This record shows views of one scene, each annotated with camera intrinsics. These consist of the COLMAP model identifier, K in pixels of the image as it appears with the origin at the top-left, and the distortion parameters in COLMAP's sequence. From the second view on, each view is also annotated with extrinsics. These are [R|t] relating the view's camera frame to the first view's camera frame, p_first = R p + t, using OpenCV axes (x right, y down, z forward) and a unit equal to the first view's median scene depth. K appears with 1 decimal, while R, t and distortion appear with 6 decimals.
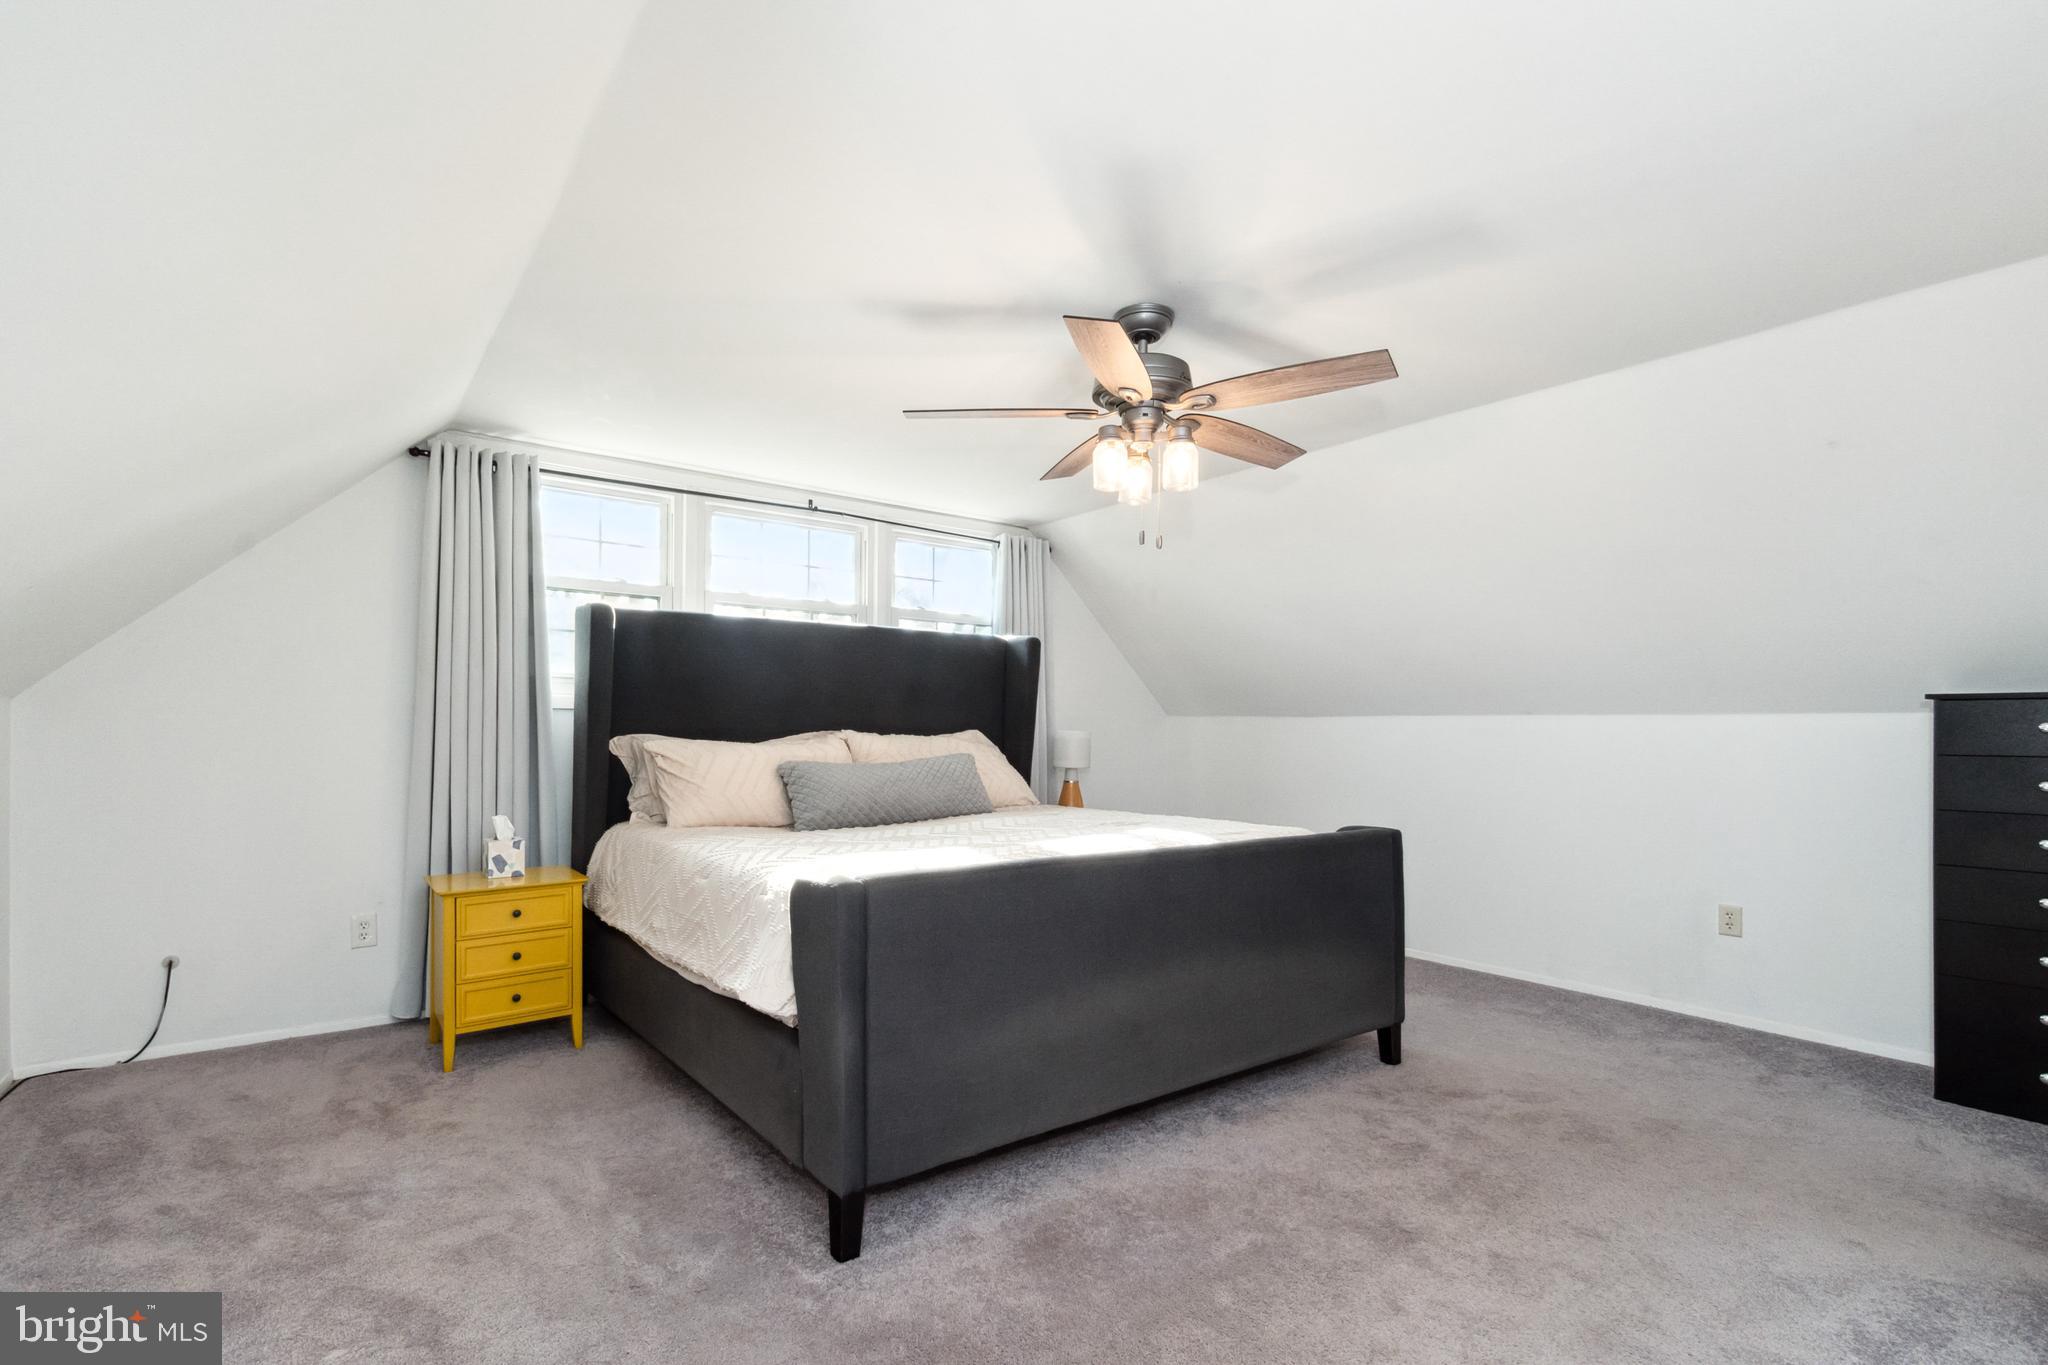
lens RADIAL K [[924.4, 0, 1011.4], [0, 924.4, 670.4], [0, 0, 1]] dist [-0.001620, -0.000412]
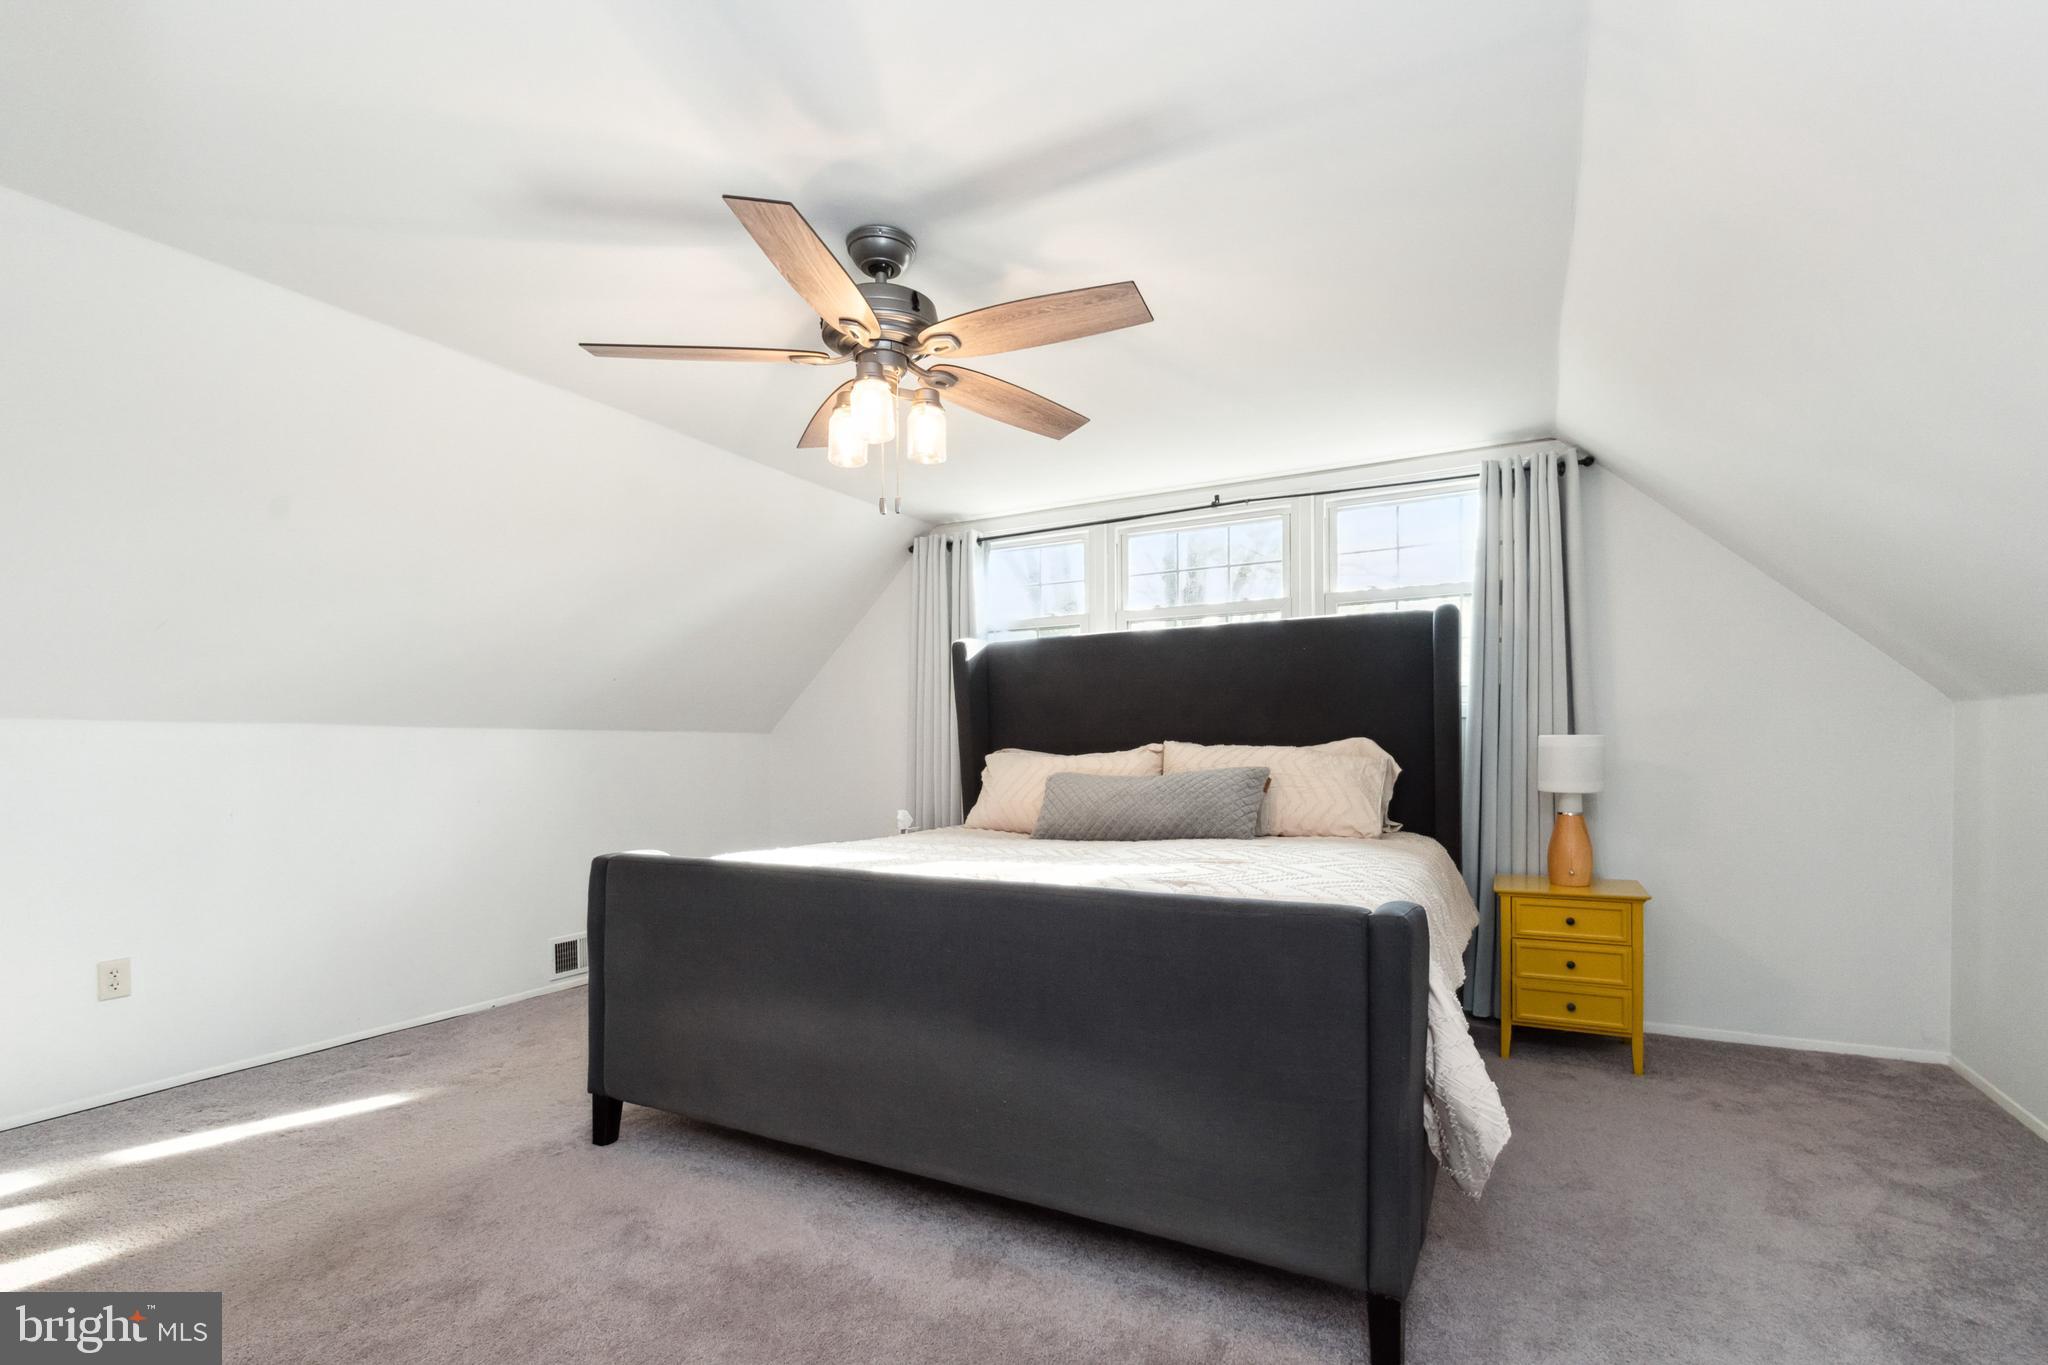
lens RADIAL K [[928.0, 0, 1023.2], [0, 928.0, 744.7], [0, 0, 1]] dist [-0.000497, -0.000113]
pose [[0.422483, -0.004194, -0.906361, 0.573790], [0.073564, 0.996849, 0.029677, 0.026571], [0.903381, -0.079214, 0.421460, 0.421480]]
